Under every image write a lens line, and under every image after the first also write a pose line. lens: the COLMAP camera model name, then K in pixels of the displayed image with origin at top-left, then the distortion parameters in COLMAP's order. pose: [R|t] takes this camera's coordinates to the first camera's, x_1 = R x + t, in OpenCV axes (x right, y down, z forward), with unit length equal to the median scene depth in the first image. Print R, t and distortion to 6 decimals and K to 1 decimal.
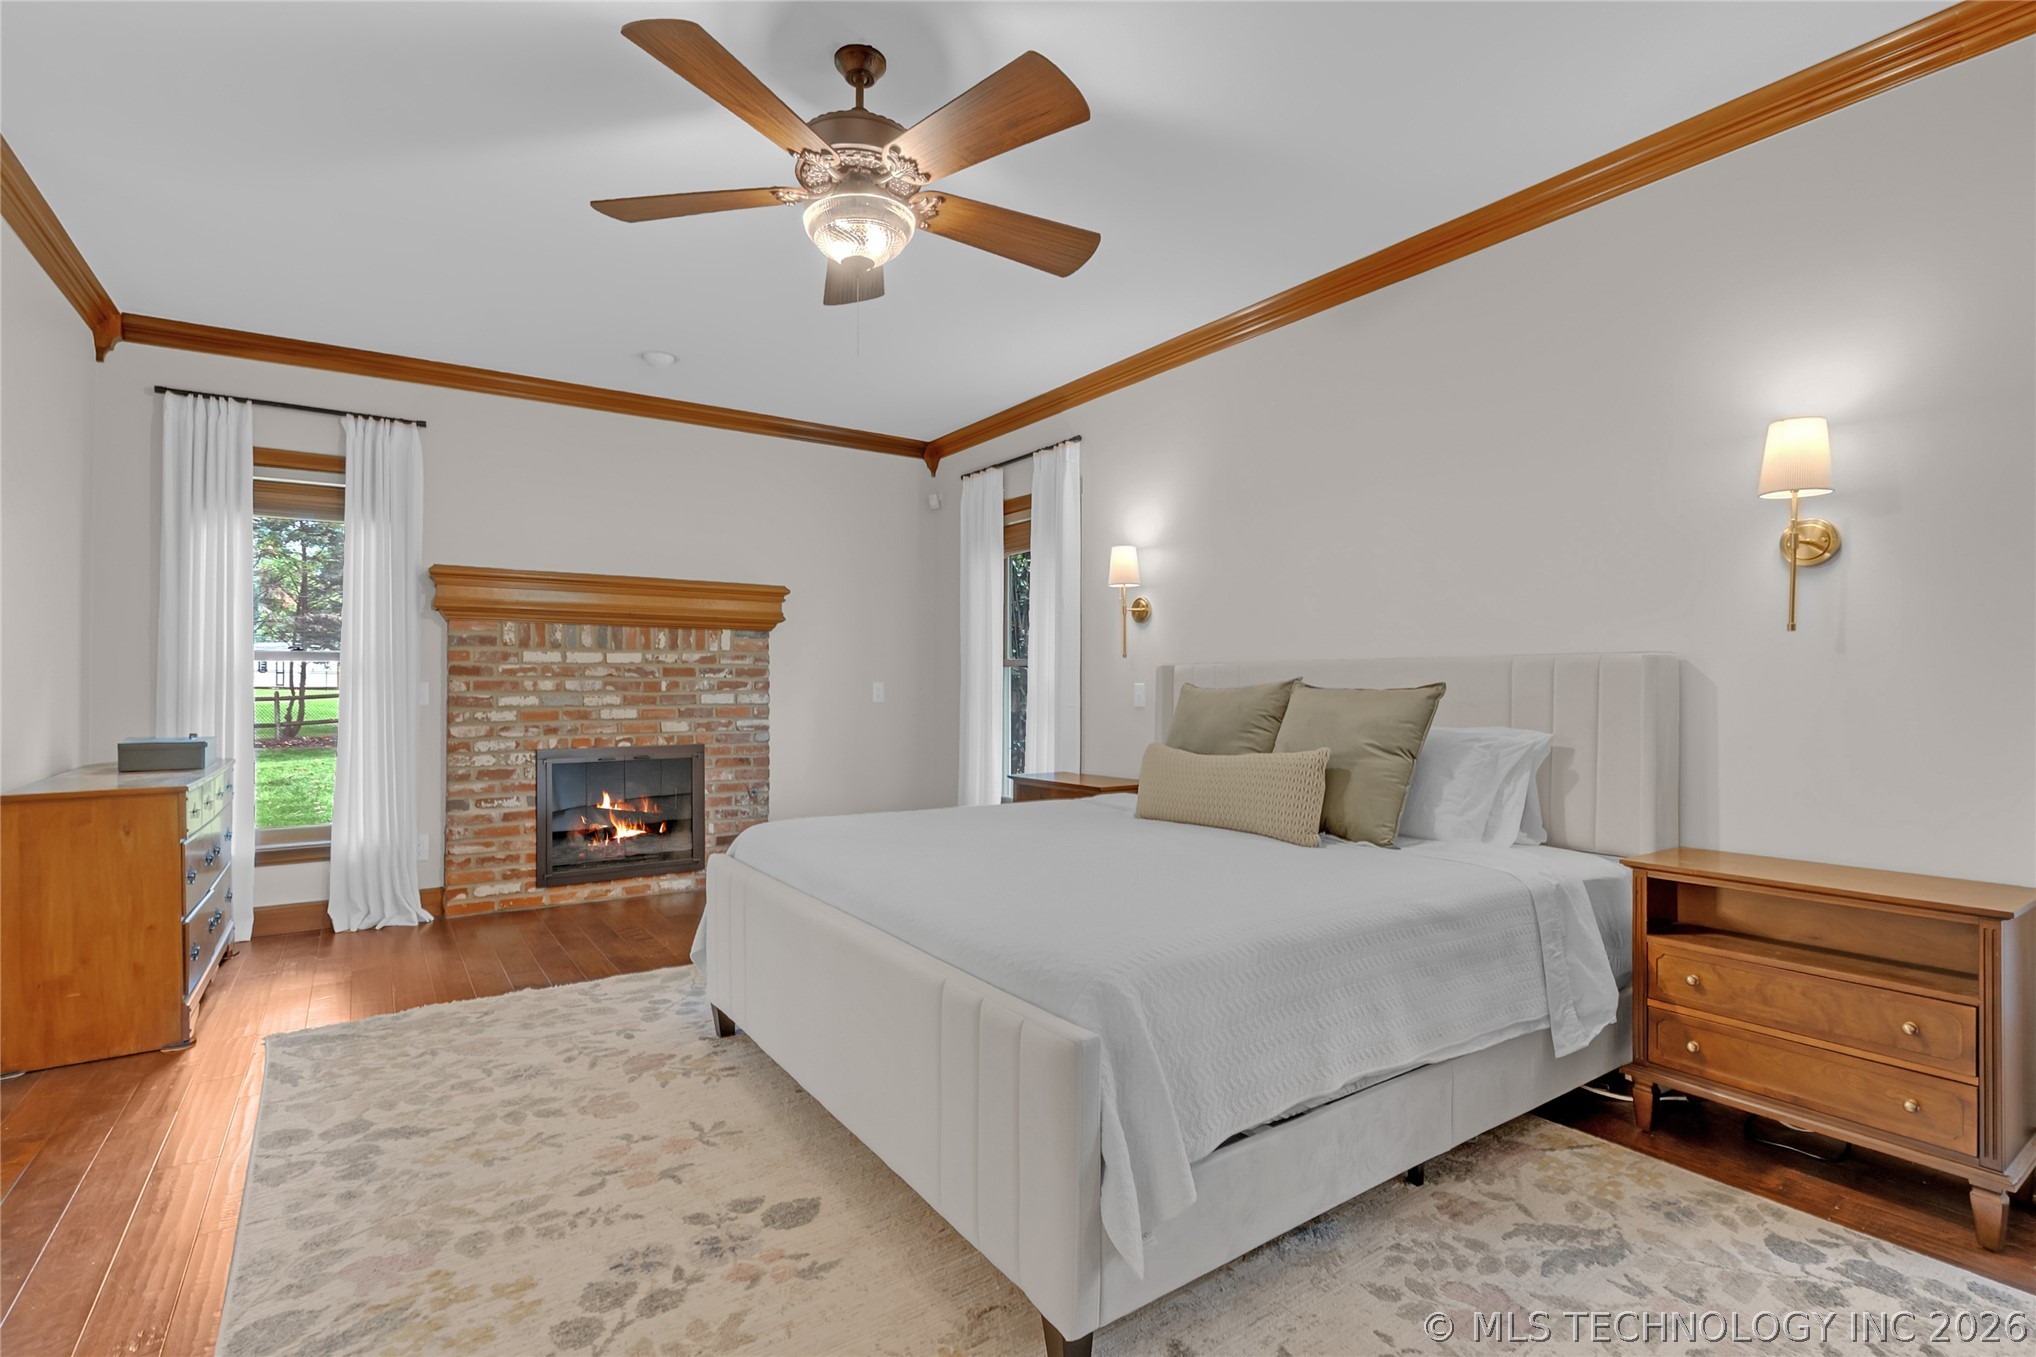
lens RADIAL K [[949.6, 0, 1017.9], [0, 949.6, 687.3], [0, 0, 1]] dist [-0.002884, -0.001583]
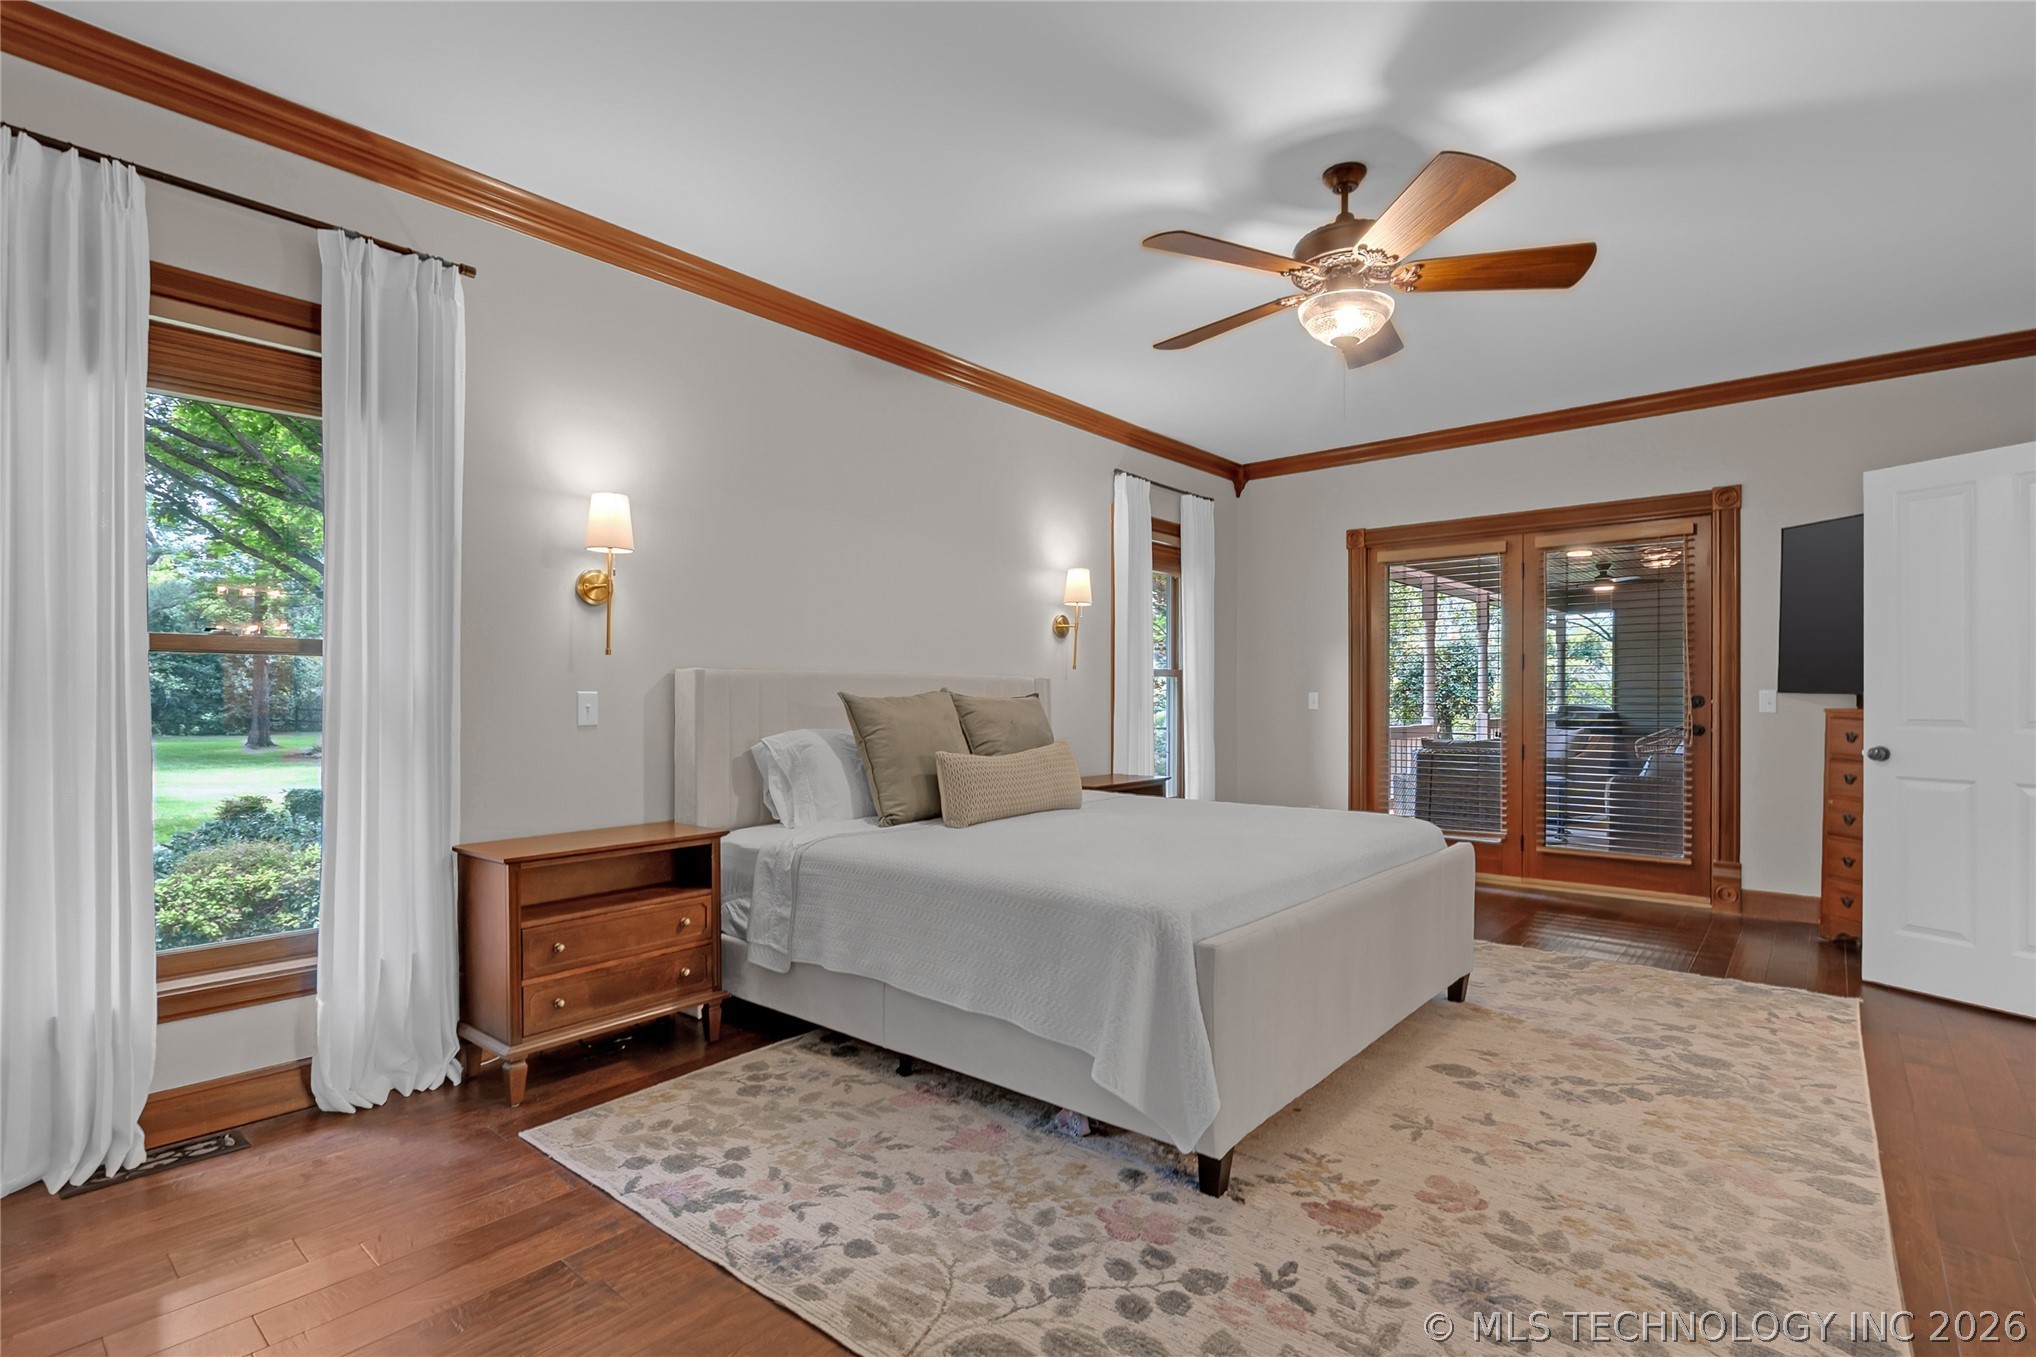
lens RADIAL K [[949.6, 0, 1018.3], [0, 949.6, 688.7], [0, 0, 1]] dist [-0.002884, -0.001583]
pose [[-0.260391, 0.010023, 0.965451, -1.274420], [-0.001521, 0.999941, -0.010791, 0.000280], [-0.965502, -0.004278, -0.260360, 1.766476]]
